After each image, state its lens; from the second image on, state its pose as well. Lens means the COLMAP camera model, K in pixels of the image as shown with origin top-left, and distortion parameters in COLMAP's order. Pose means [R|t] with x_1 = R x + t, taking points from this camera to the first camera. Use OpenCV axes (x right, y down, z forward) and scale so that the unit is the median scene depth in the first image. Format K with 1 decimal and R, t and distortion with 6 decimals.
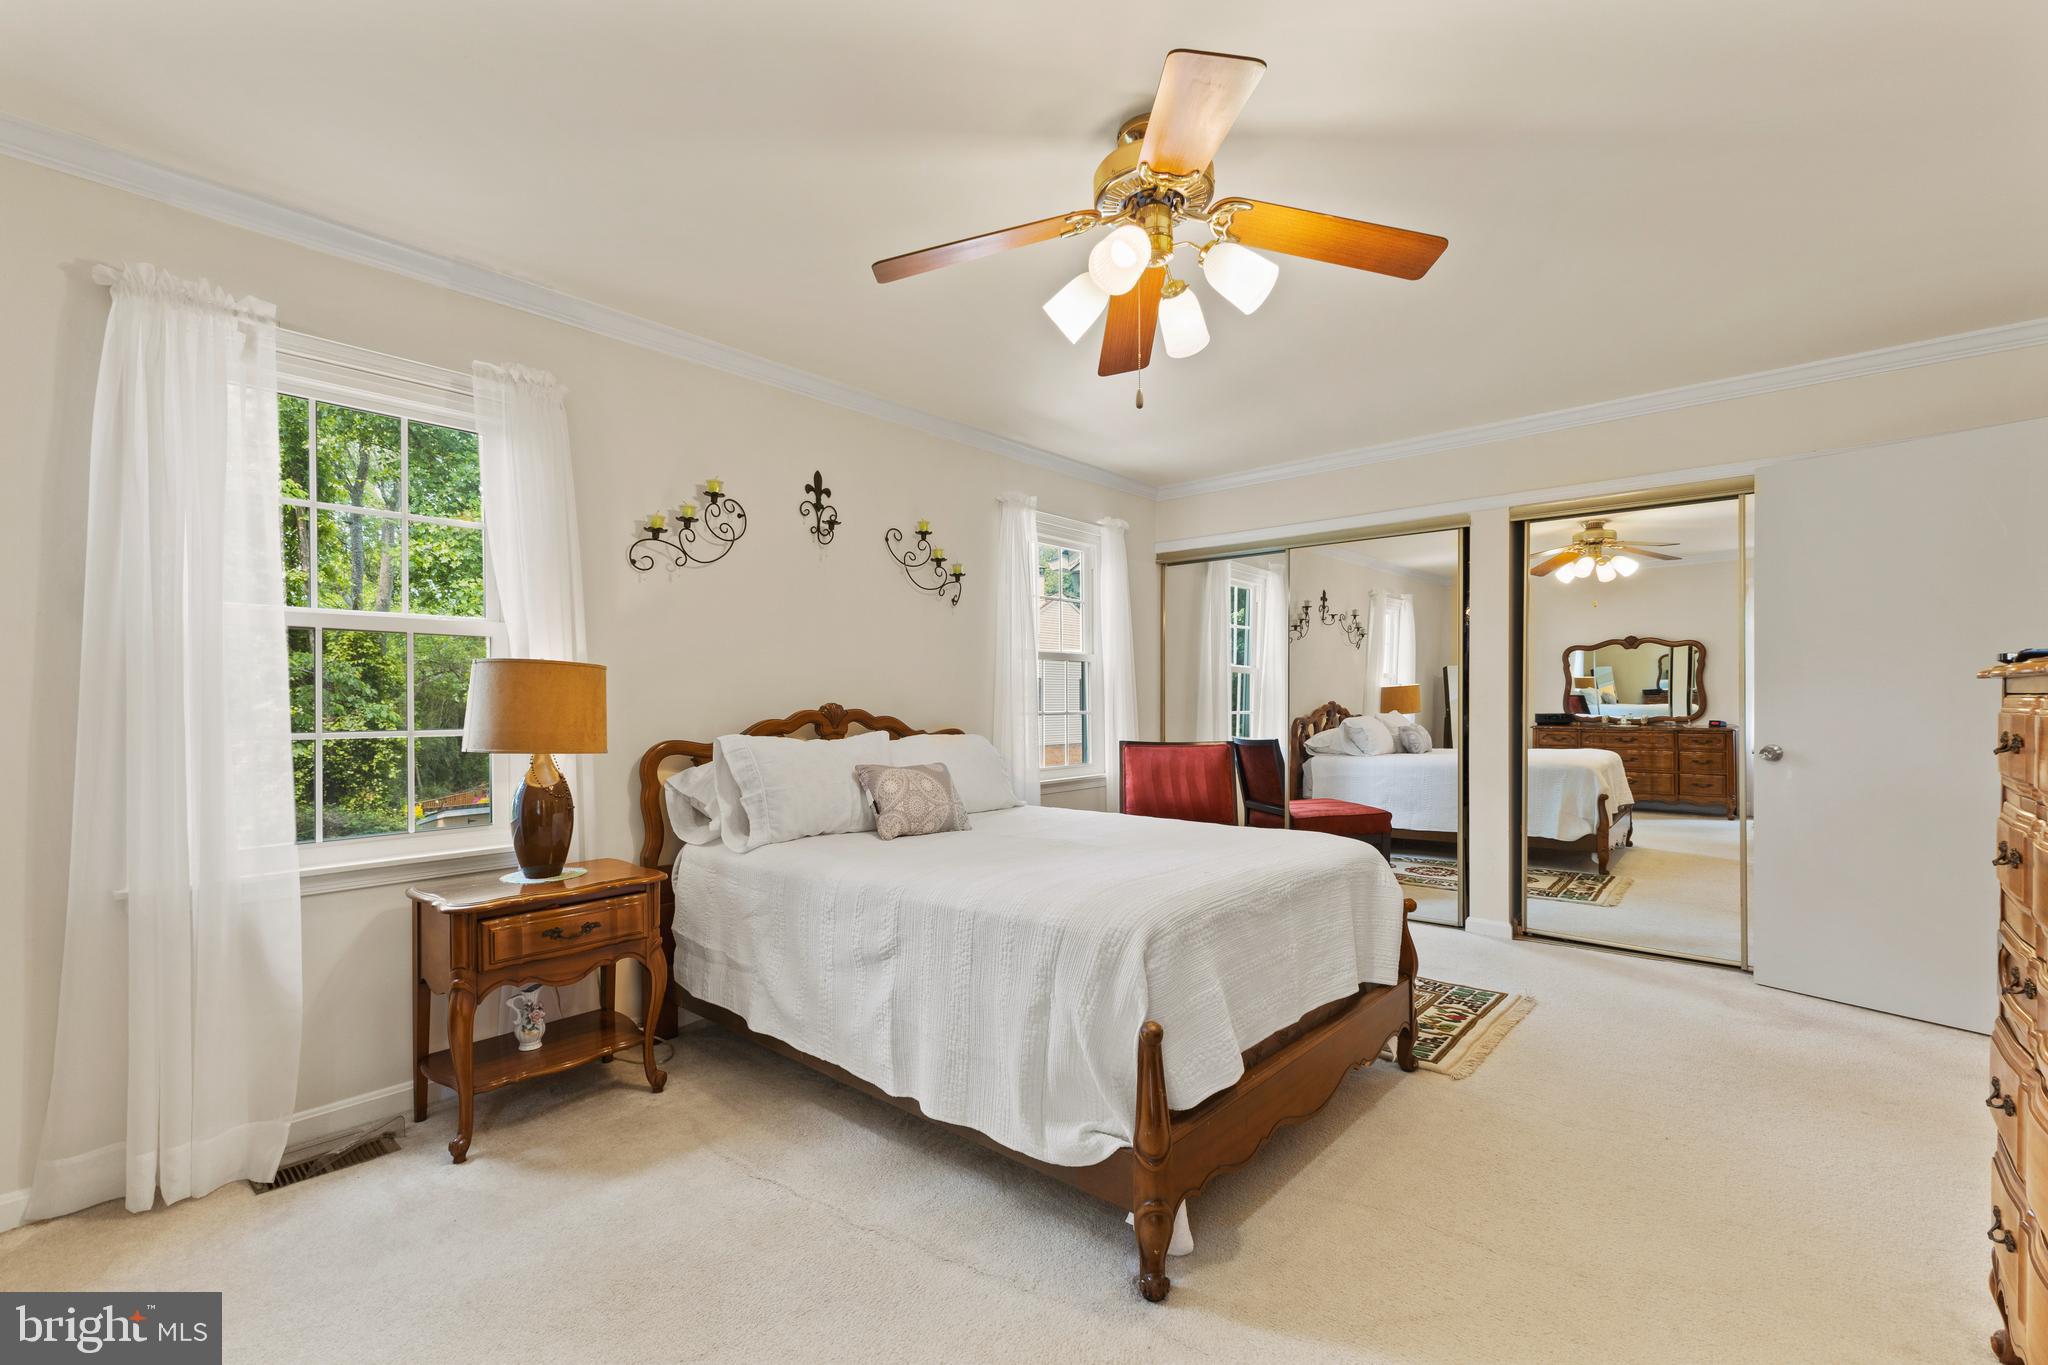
lens RADIAL K [[886.4, 0, 1025.4], [0, 886.4, 699.4], [0, 0, 1]] dist [0.013080, -0.003197]
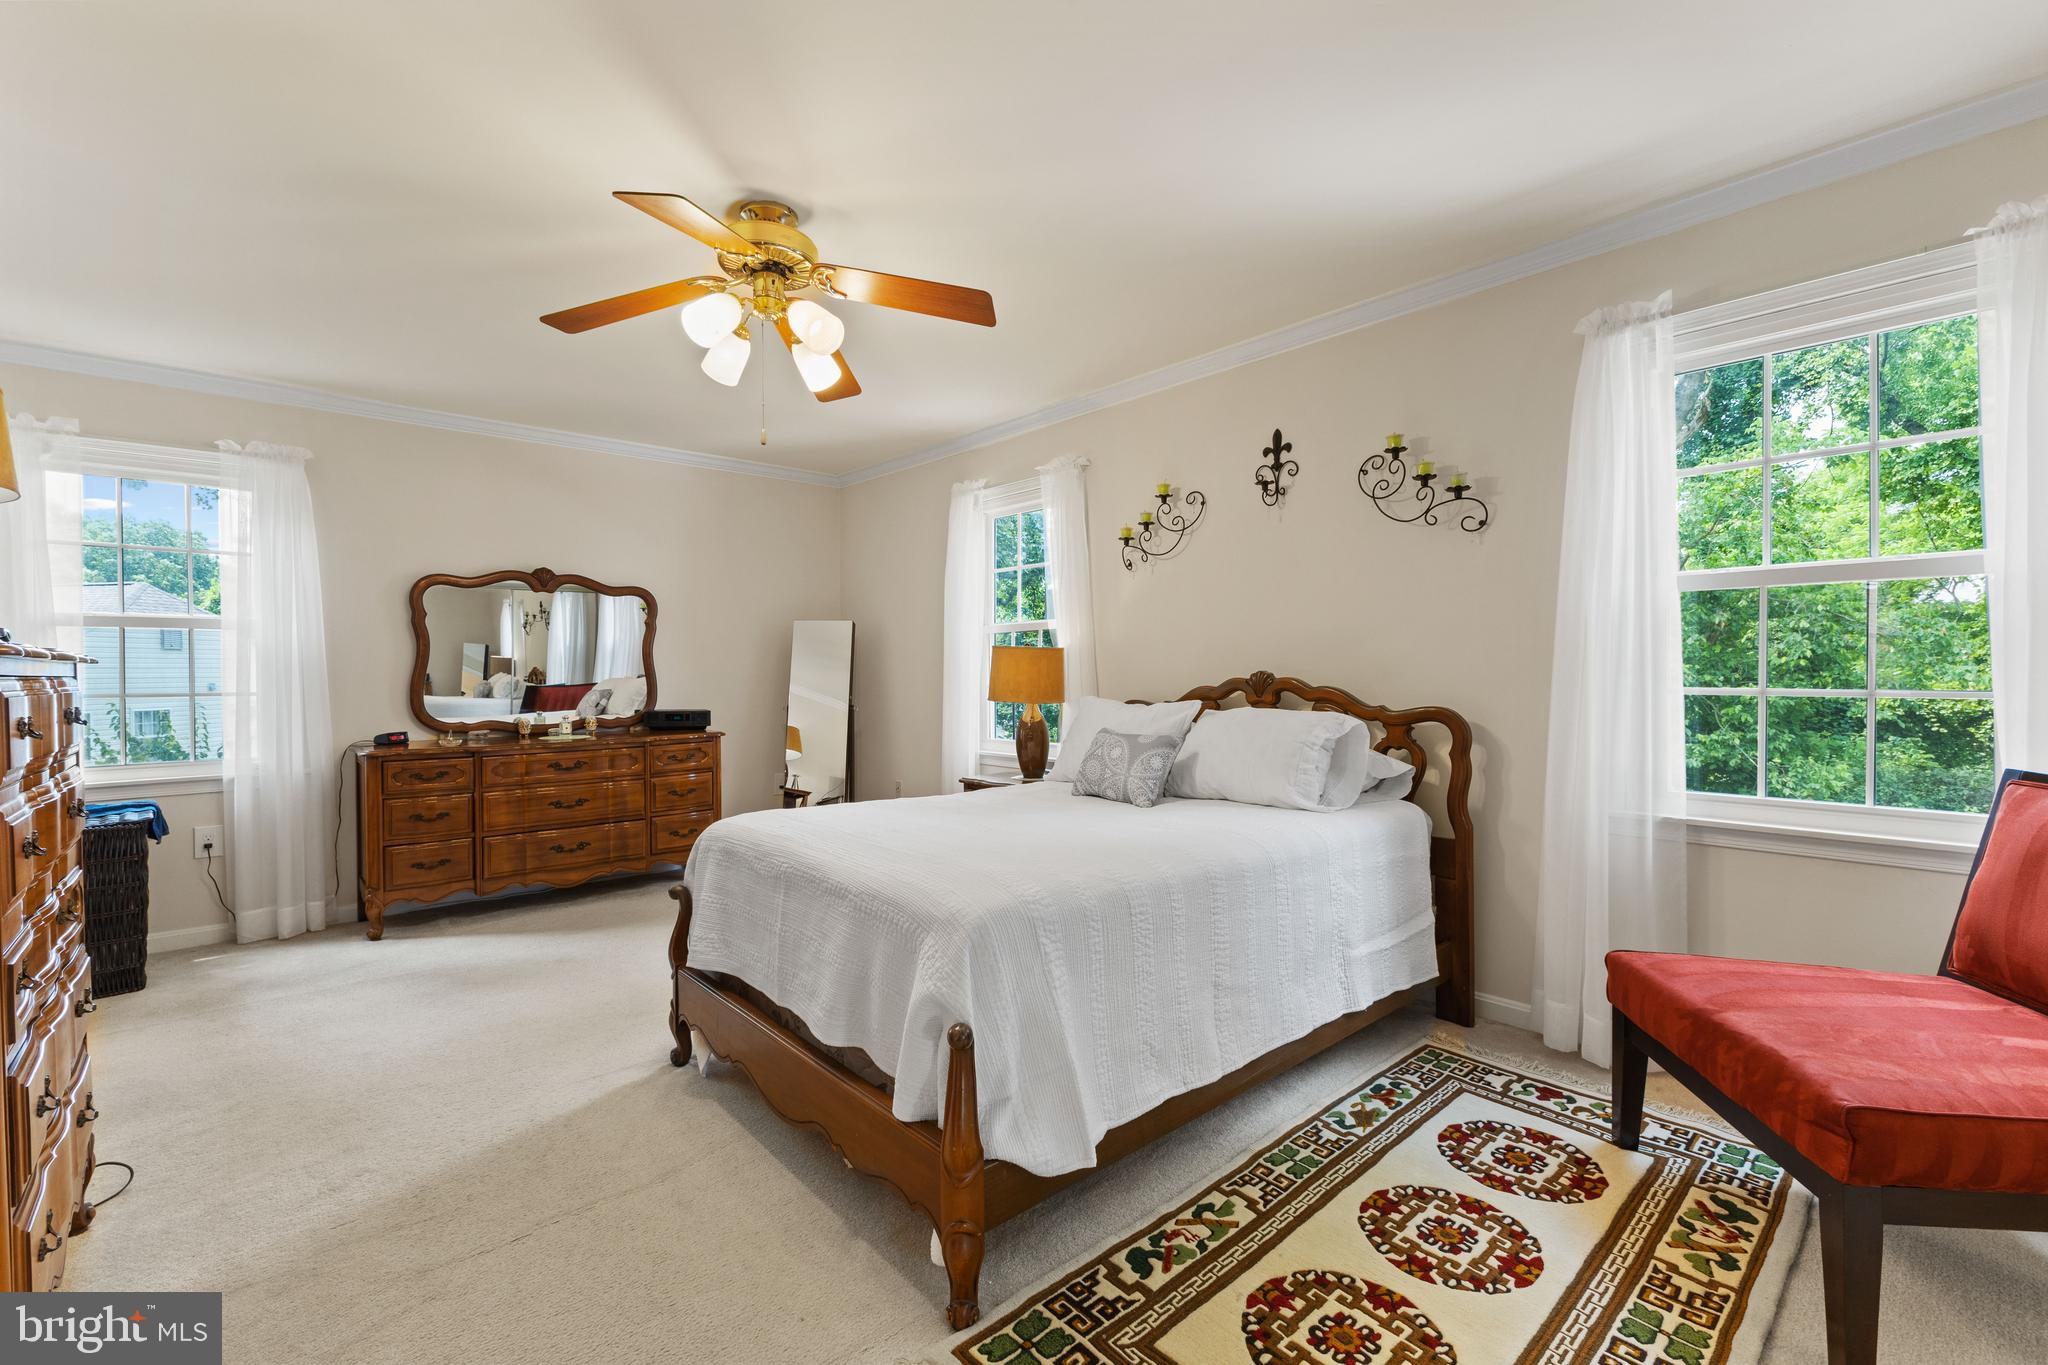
lens RADIAL K [[886.4, 0, 1023.2], [0, 886.4, 665.1], [0, 0, 1]] dist [0.013080, -0.003197]
pose [[-0.120552, -0.000520, -0.992707, 0.858136], [0.008765, 0.999960, -0.001589, -0.003511], [0.992668, -0.008893, -0.120542, 0.958354]]
